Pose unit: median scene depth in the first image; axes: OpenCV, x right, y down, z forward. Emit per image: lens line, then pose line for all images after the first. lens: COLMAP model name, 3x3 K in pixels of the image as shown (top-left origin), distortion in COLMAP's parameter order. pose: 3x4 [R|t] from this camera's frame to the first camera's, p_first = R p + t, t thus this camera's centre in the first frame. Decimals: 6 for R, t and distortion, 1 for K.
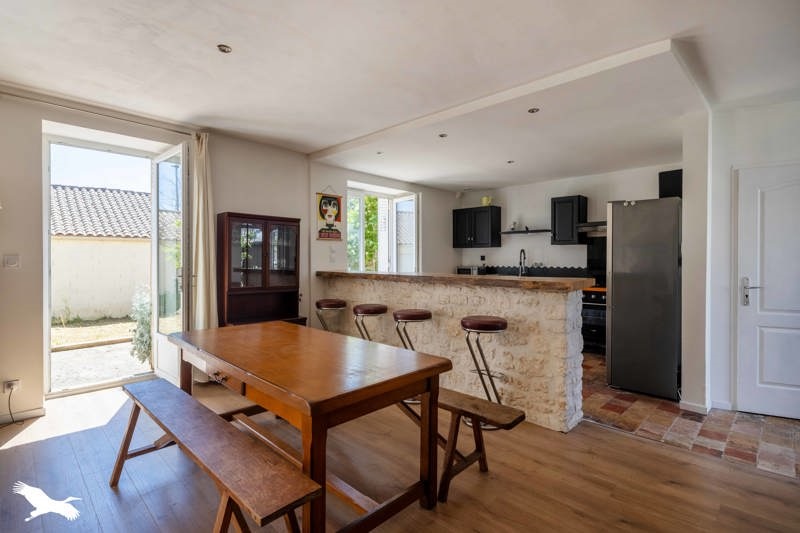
lens RADIAL K [[392.9, 0, 399.4], [0, 392.9, 265.4], [0, 0, 1]] dist [-0.006352, 0.000325]
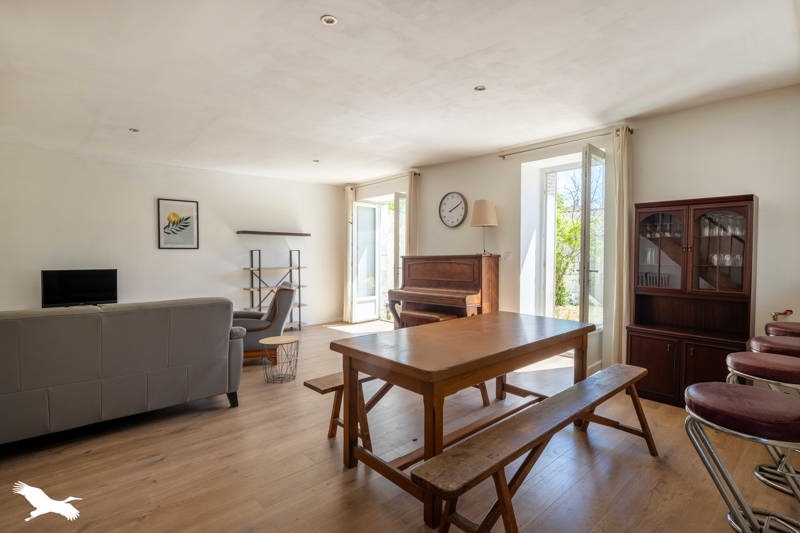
lens RADIAL K [[392.9, 0, 402.1], [0, 392.9, 263.6], [0, 0, 1]] dist [-0.006352, 0.000325]
pose [[-0.050312, 0.020066, -0.998532, 1.492021], [-0.009695, 0.999741, 0.020579, -0.041522], [0.998687, 0.010716, -0.050104, 1.514750]]
